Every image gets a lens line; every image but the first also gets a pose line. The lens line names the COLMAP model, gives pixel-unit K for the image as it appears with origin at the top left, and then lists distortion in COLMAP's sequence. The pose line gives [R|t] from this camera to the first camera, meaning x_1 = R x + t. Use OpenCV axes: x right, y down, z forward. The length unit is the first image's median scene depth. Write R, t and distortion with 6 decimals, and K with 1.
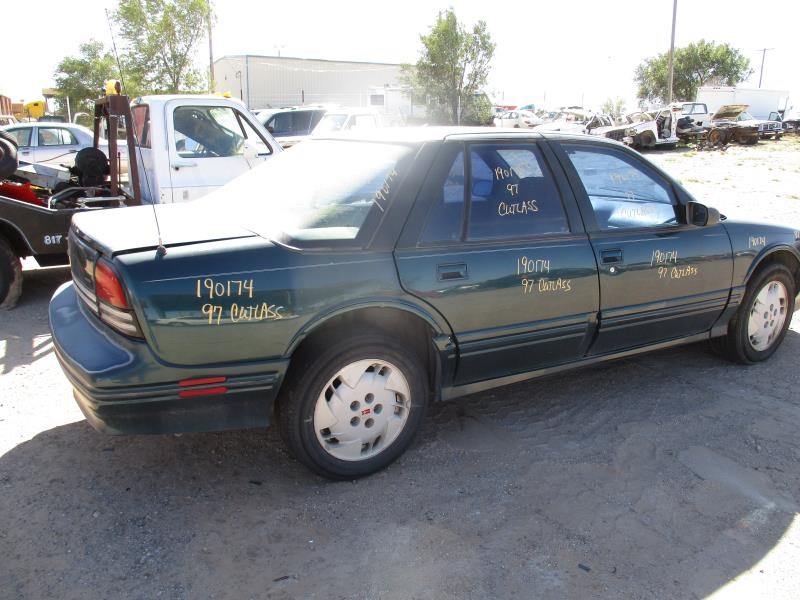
lens RADIAL K [[668.5, 0, 400.0], [0, 668.5, 300.0], [0, 0, 1]] dist [-0.066235, 0.003255]
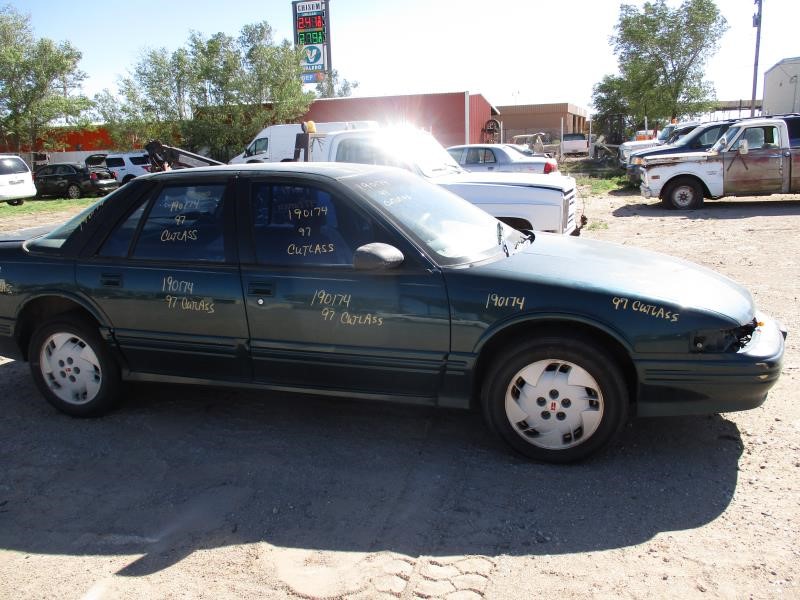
lens RADIAL K [[668.5, 0, 400.0], [0, 668.5, 300.0], [0, 0, 1]] dist [-0.066235, 0.003255]
pose [[0.704876, 0.137609, -0.695855, 1.282400], [-0.152784, 0.987429, 0.040505, -0.132527], [0.692681, 0.077764, 0.717039, 0.430780]]
